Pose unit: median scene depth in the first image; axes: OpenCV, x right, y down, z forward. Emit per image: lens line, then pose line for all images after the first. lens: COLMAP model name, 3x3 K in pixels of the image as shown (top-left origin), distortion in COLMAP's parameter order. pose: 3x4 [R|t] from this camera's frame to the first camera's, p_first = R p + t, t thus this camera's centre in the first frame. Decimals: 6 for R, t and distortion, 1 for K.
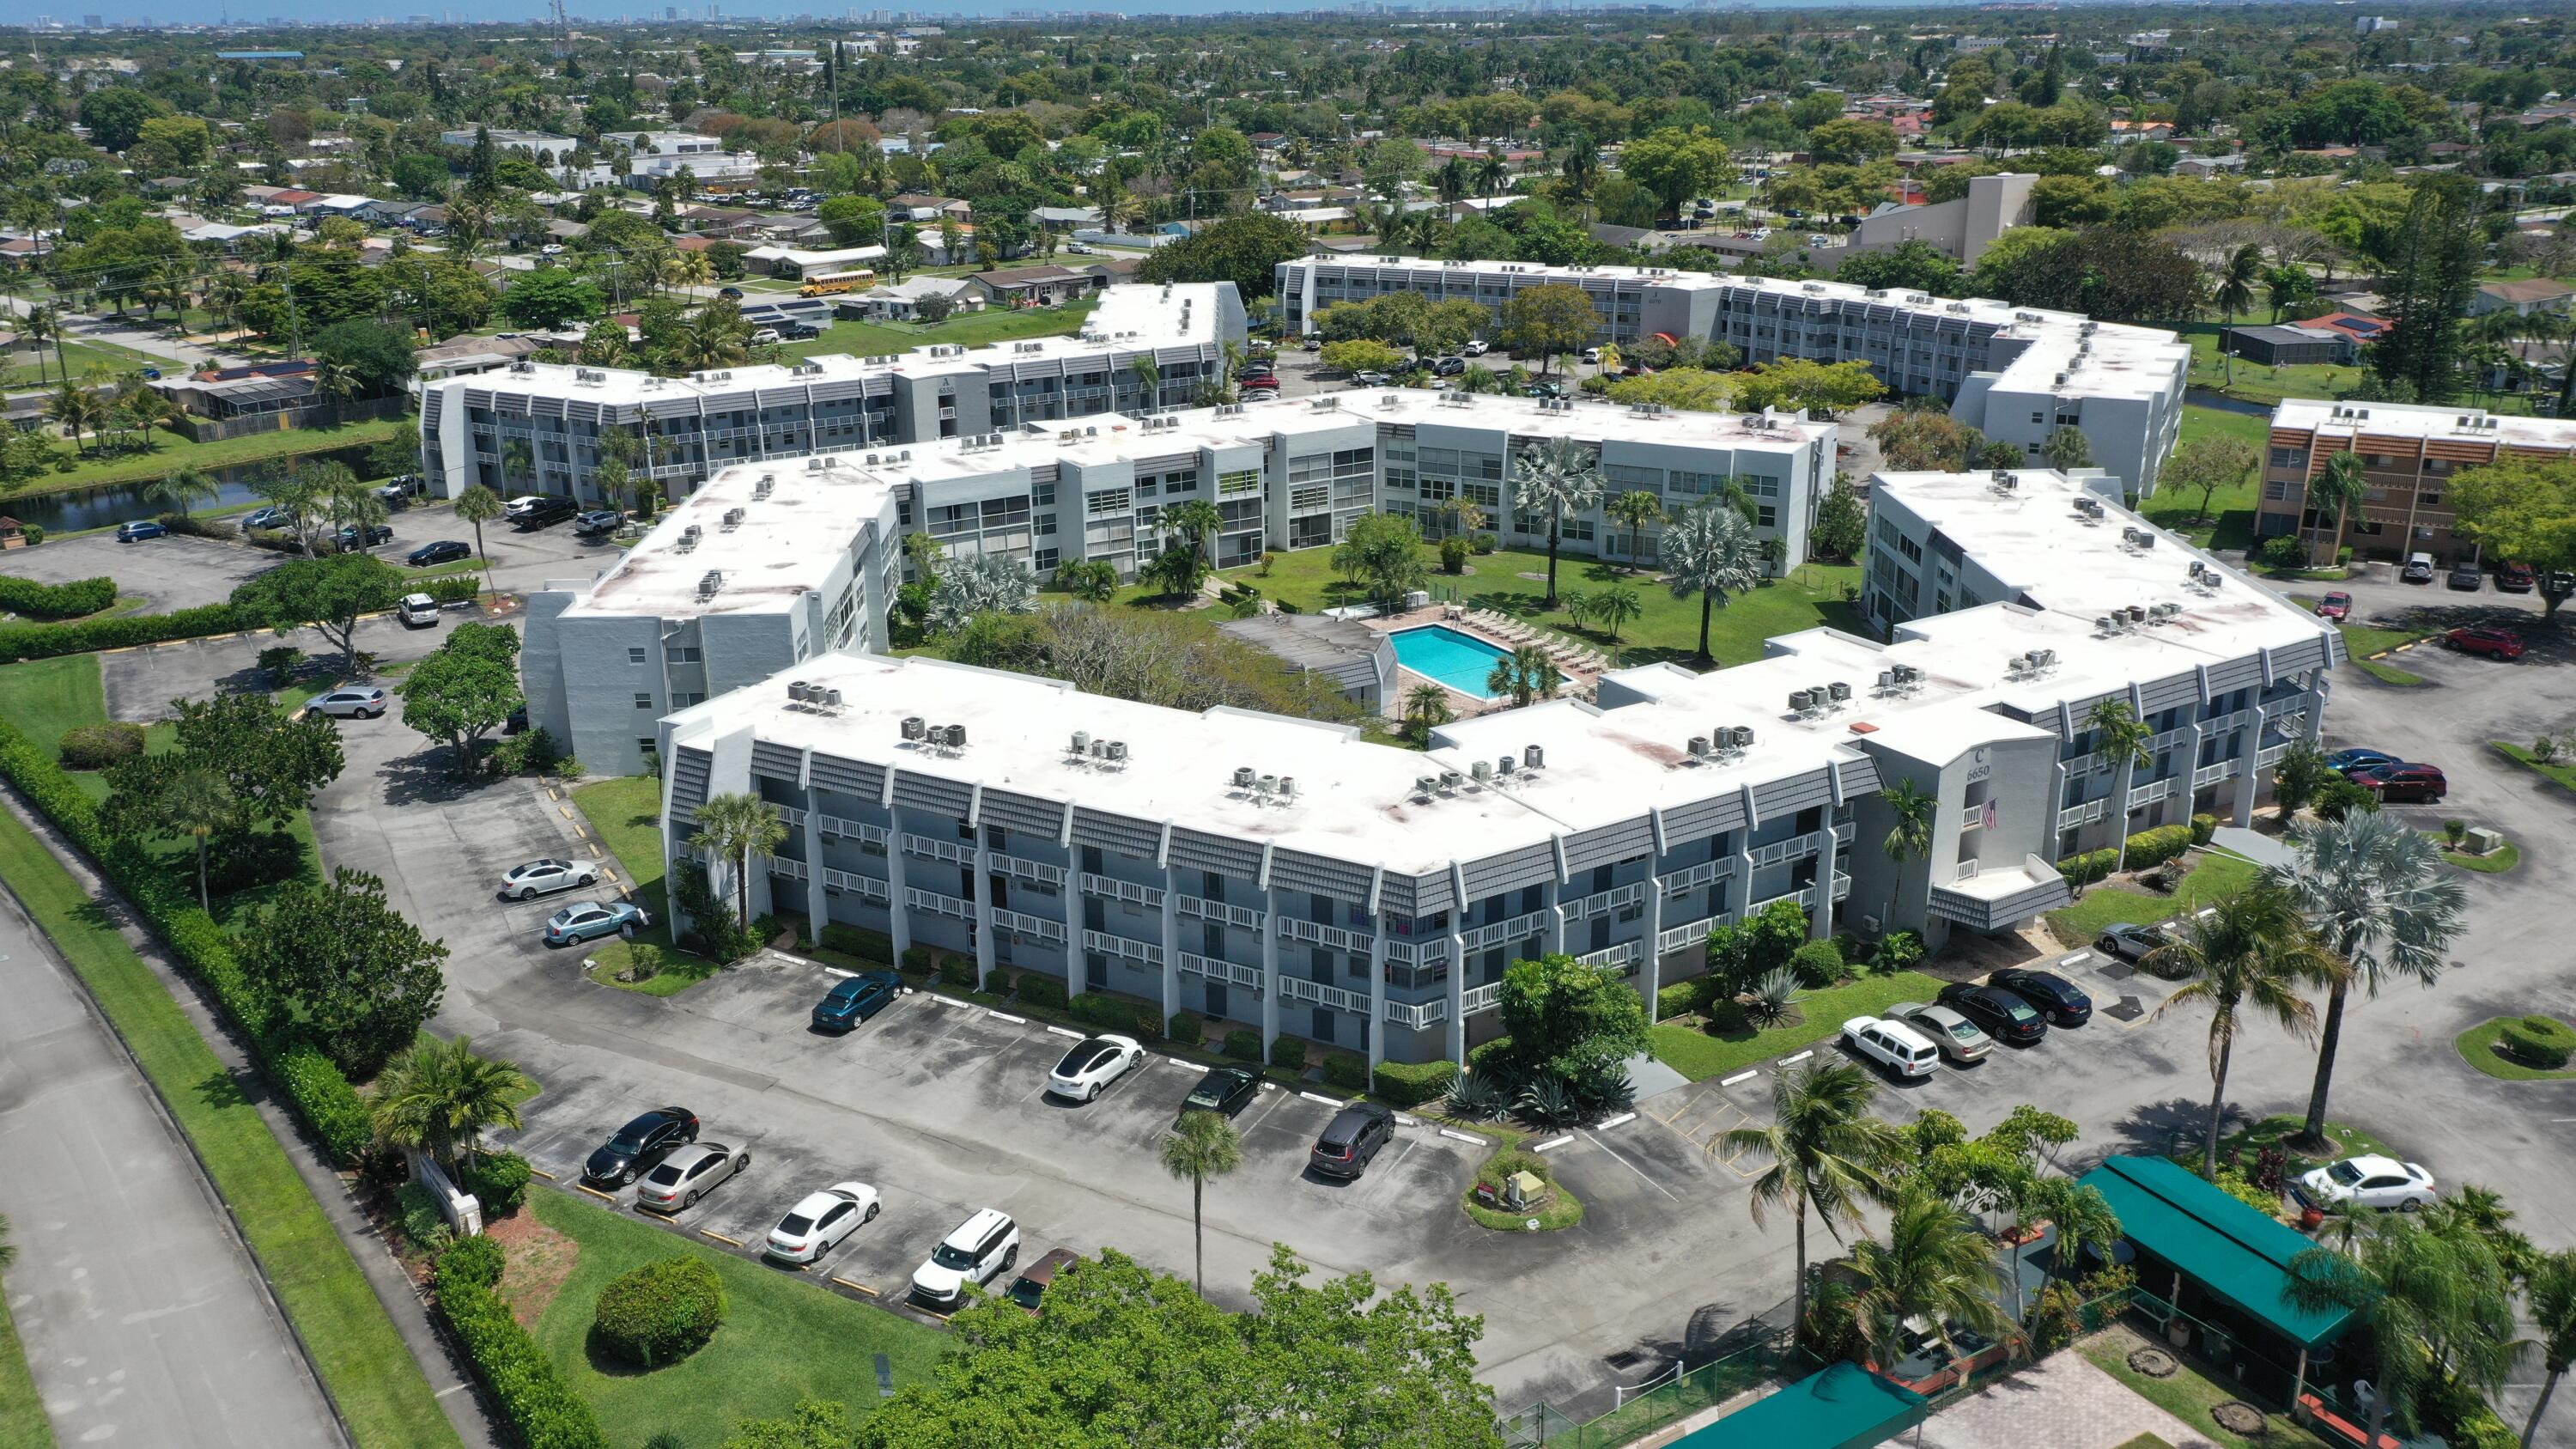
lens RADIAL K [[2015.7, 0, 1288.0], [0, 2015.7, 724.5], [0, 0, 1]] dist [0.004470, 0.009778]
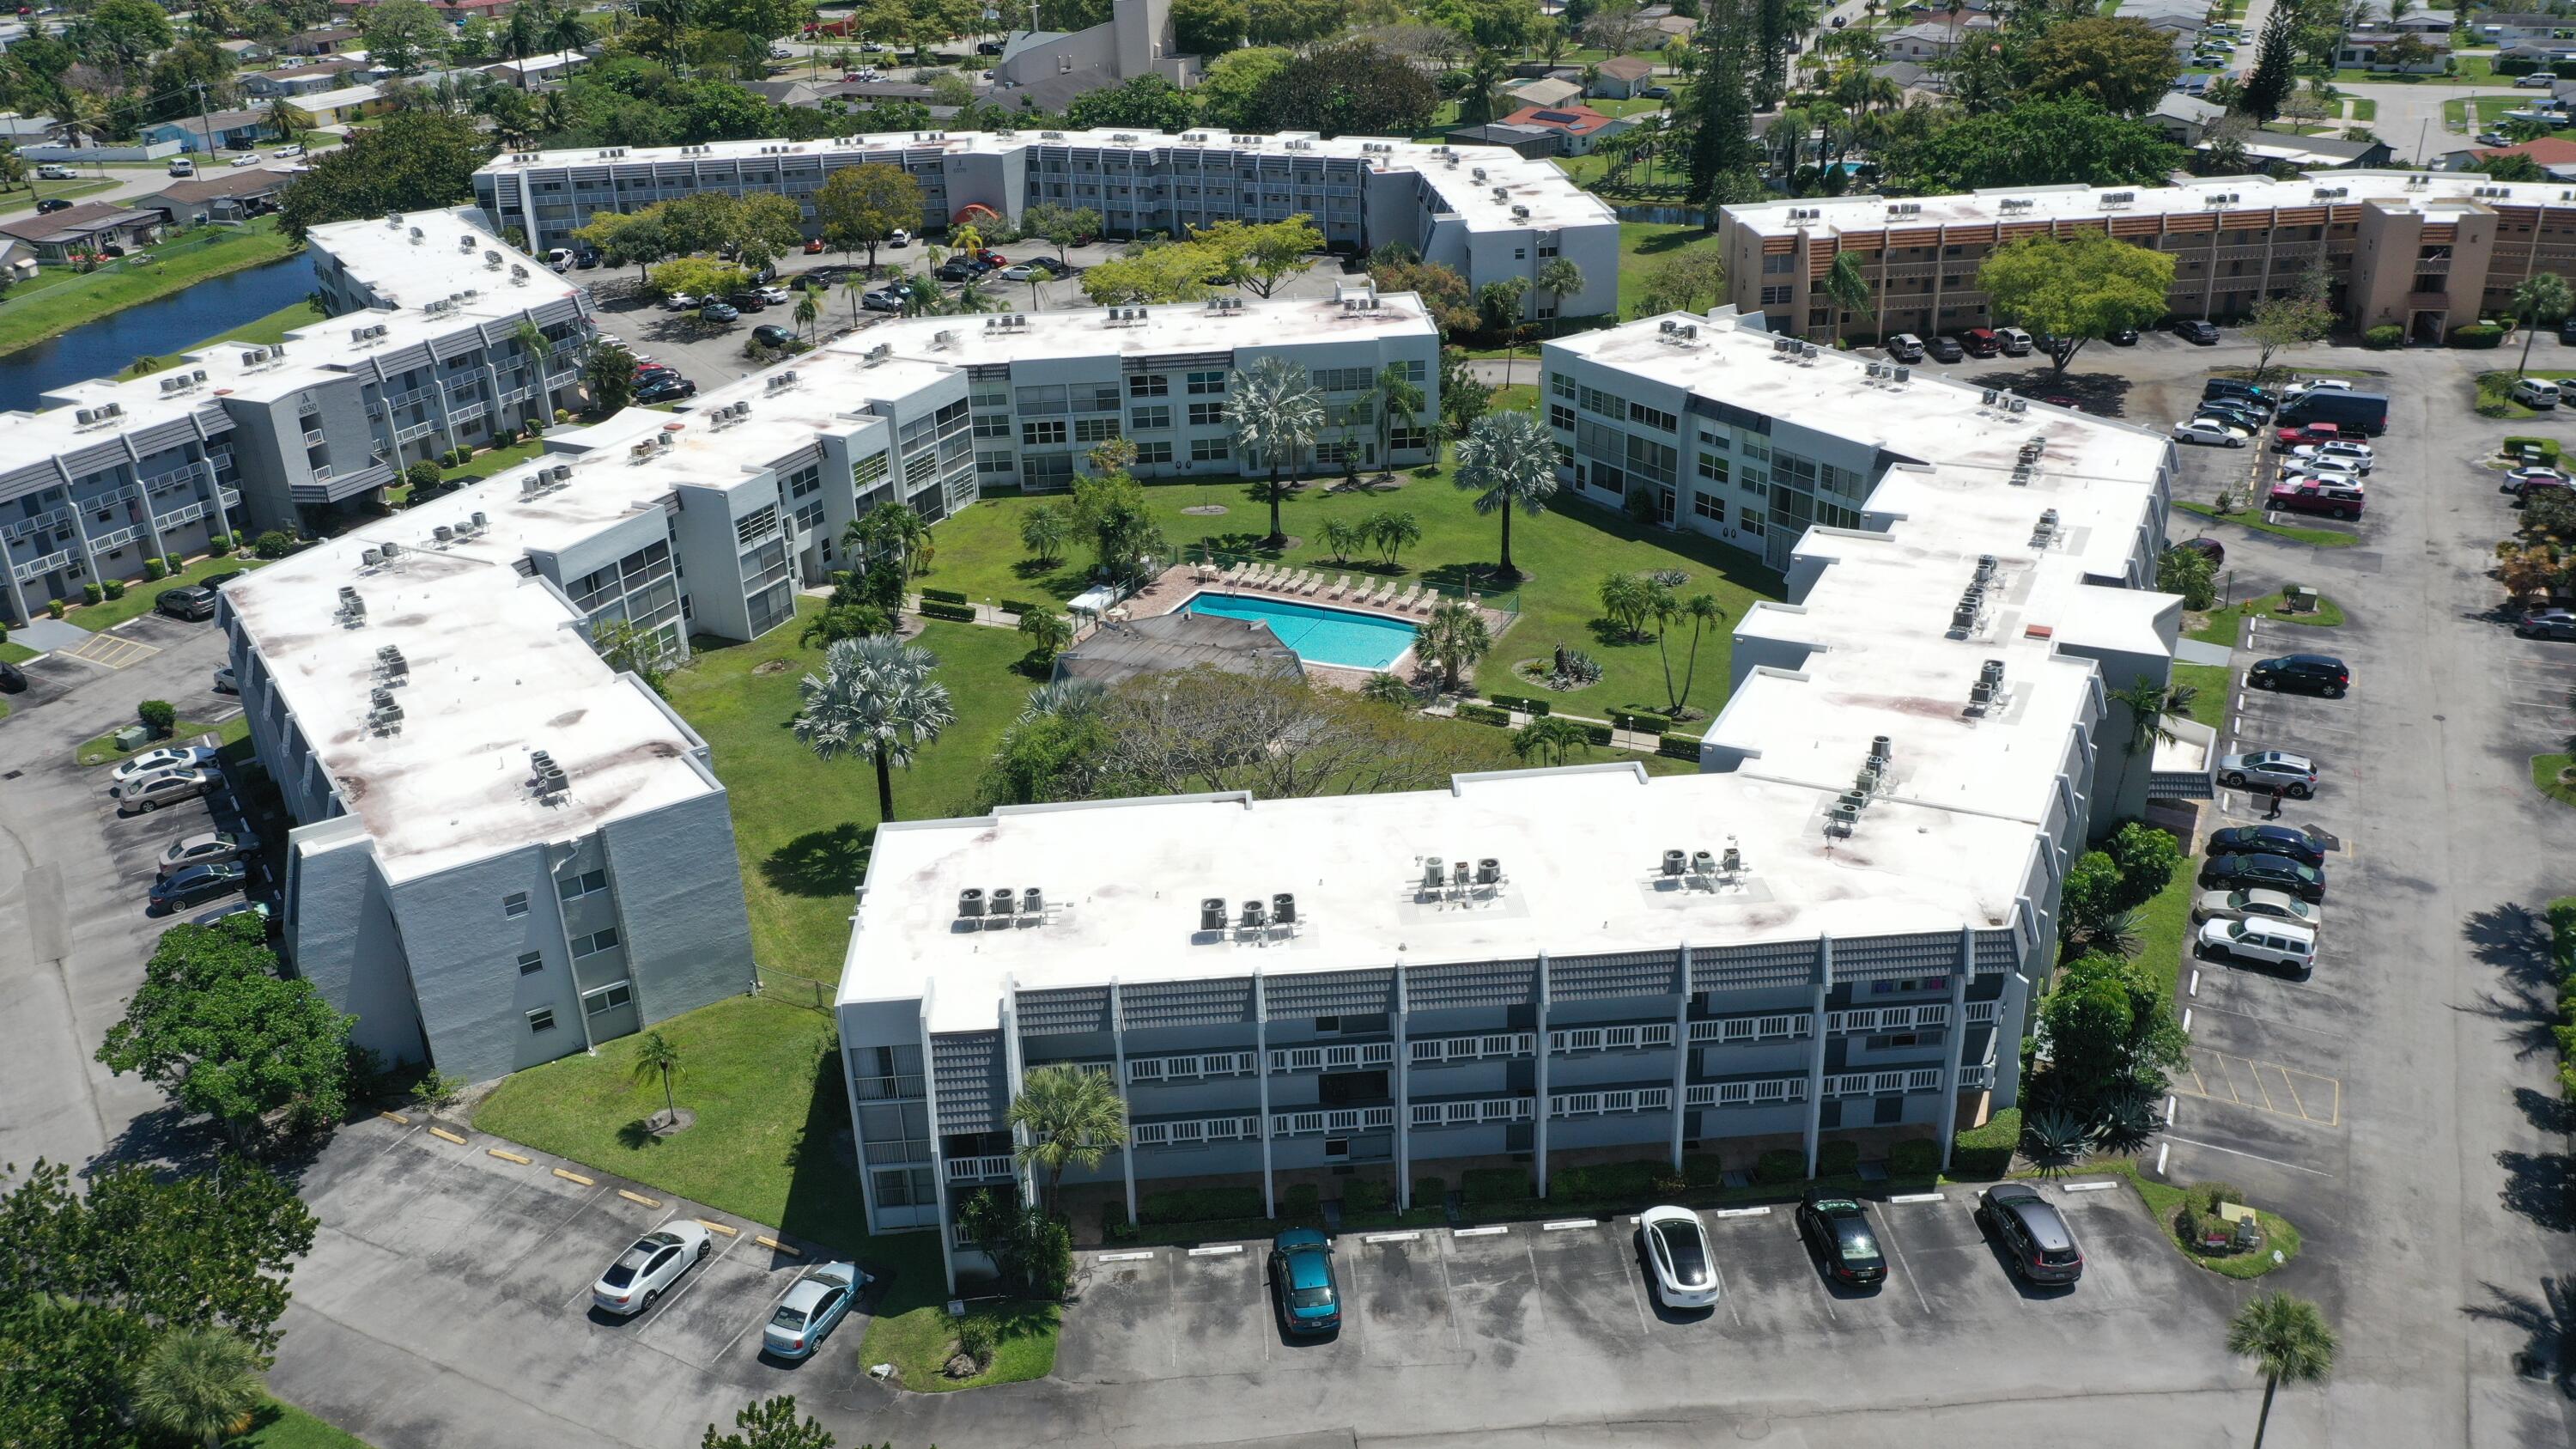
lens RADIAL K [[2015.7, 0, 1288.0], [0, 2015.7, 724.5], [0, 0, 1]] dist [0.004470, 0.009778]
pose [[0.844997, -0.246932, 0.474346, -0.313872], [0.204738, 0.968808, 0.139617, -0.104122], [-0.494026, -0.020859, 0.869197, 0.202971]]
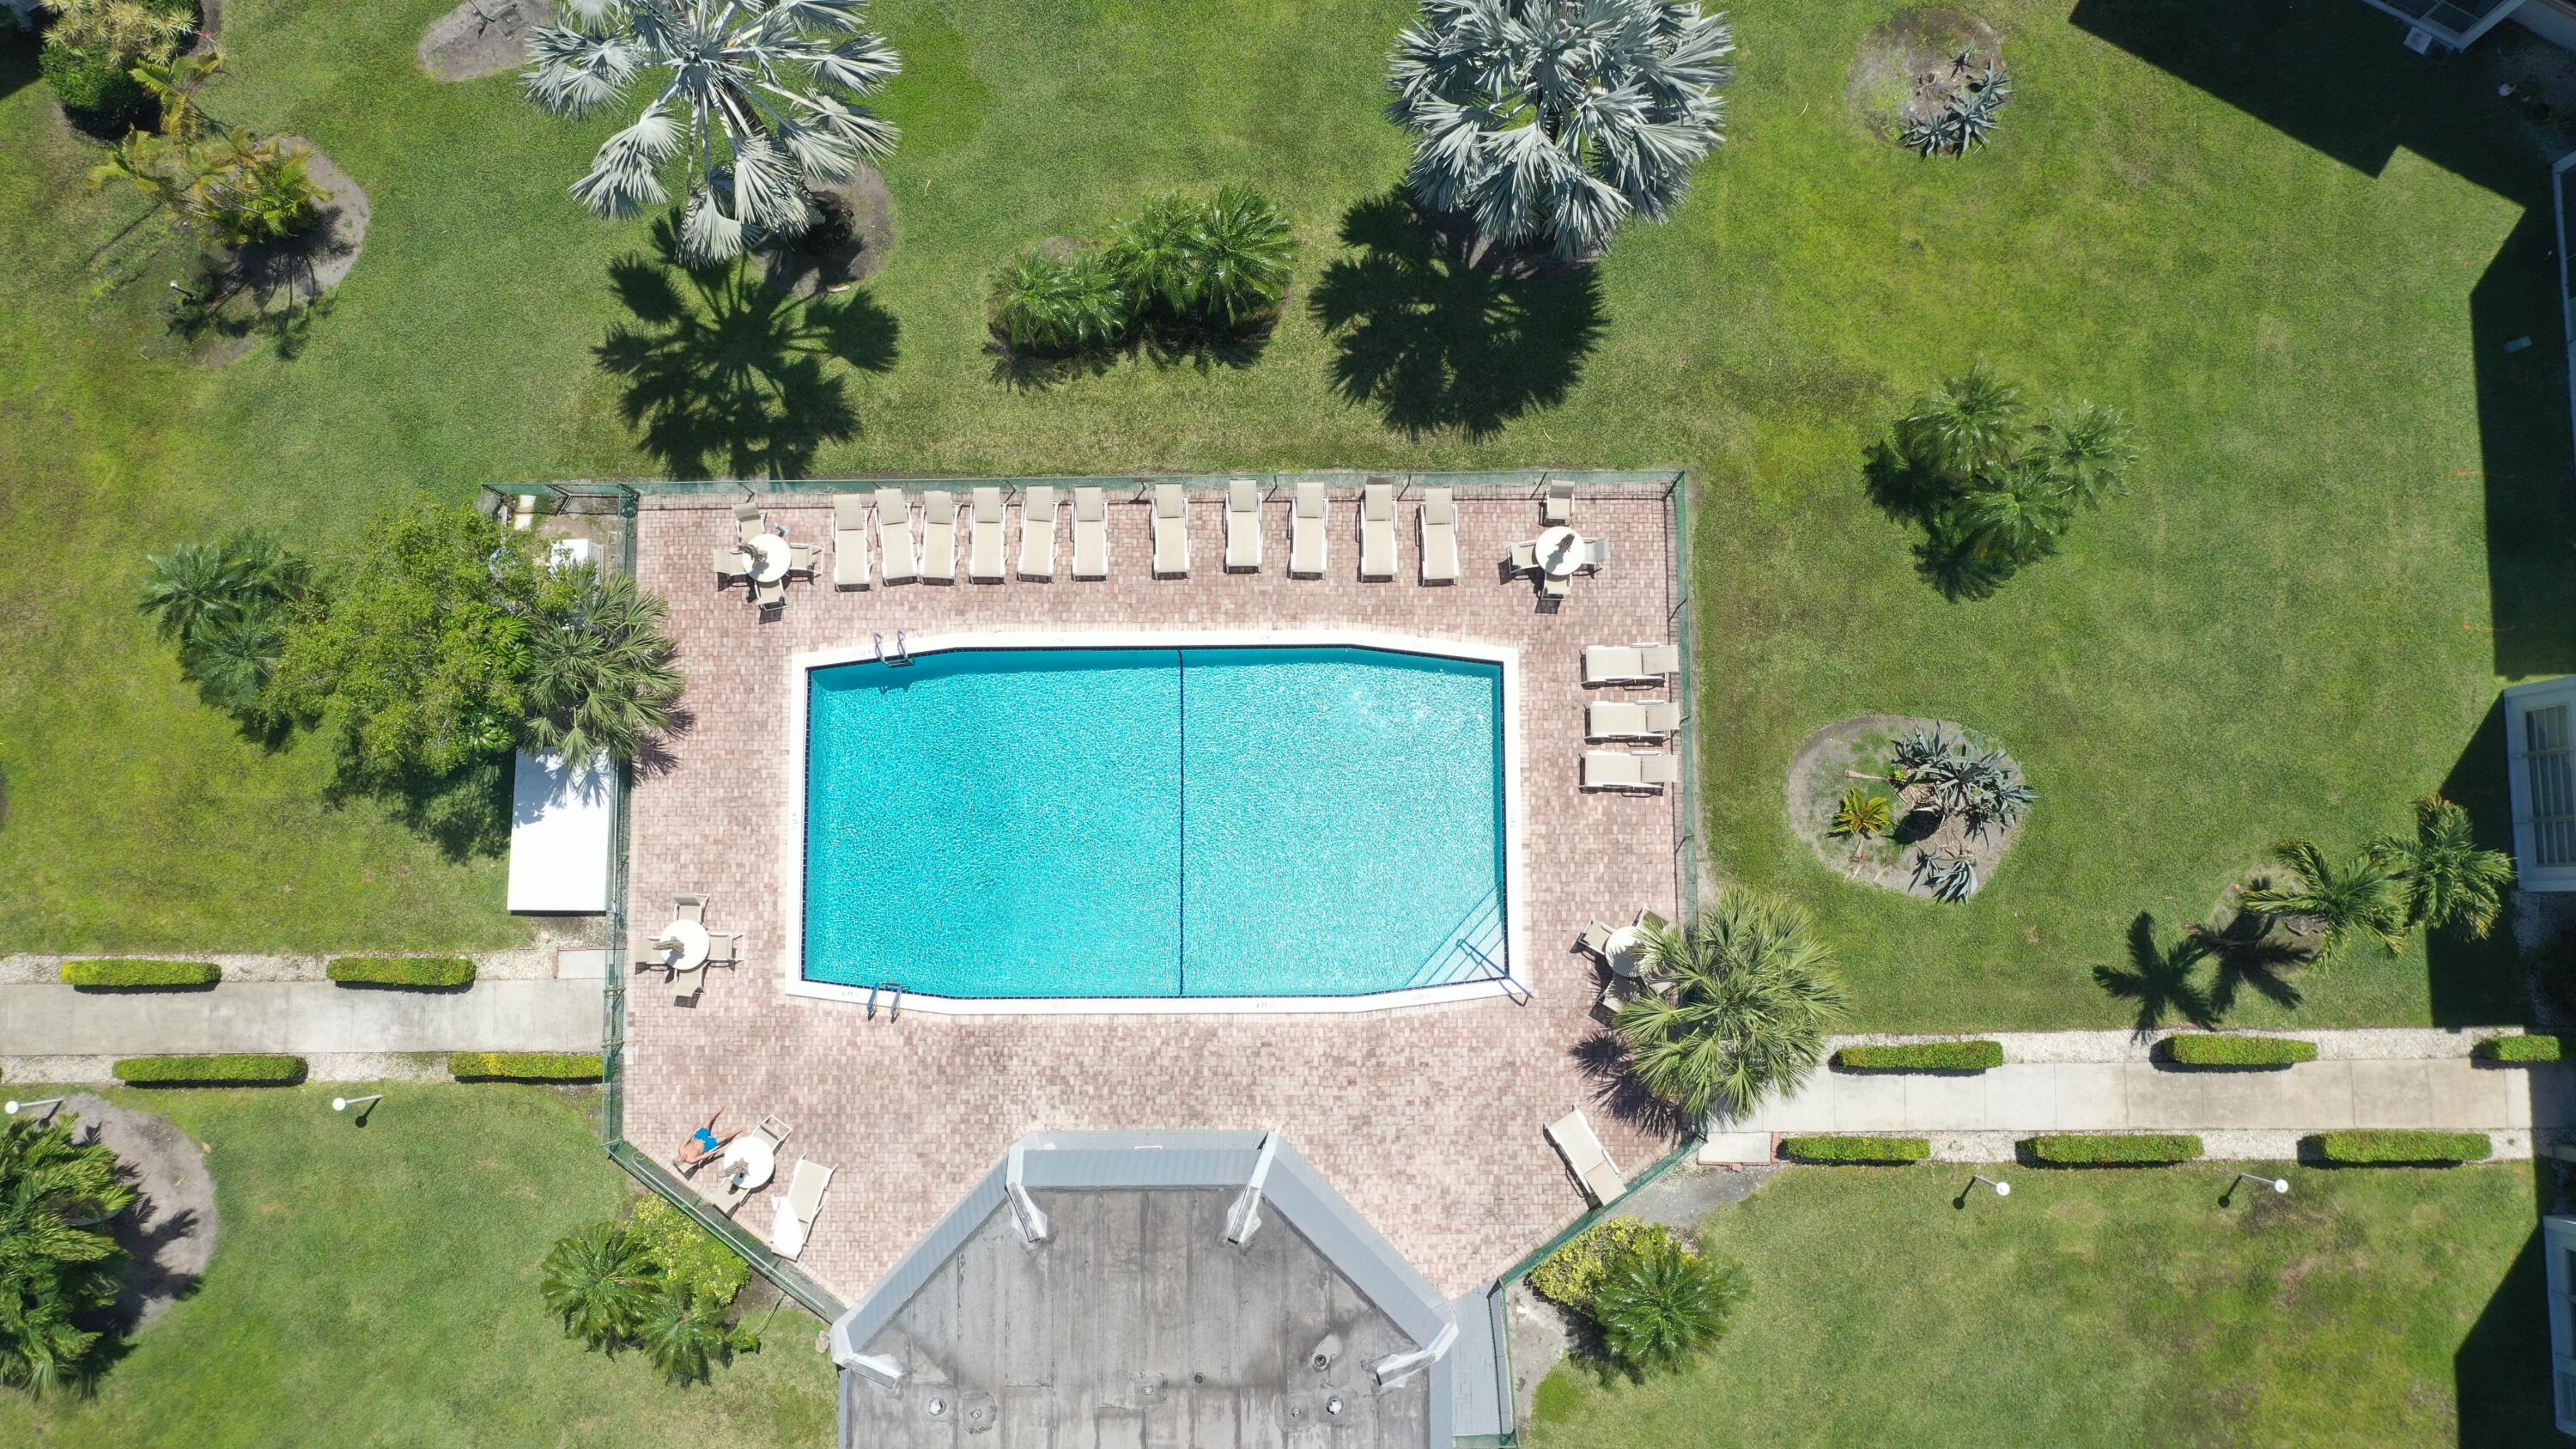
lens RADIAL K [[2015.7, 0, 1288.0], [0, 2015.7, 724.5], [0, 0, 1]] dist [0.004470, 0.009778]
pose [[0.511765, -0.856837, 0.062670, 0.080053], [0.321609, 0.258708, 0.910845, -0.297846], [-0.796658, -0.445983, 0.407964, 0.772275]]
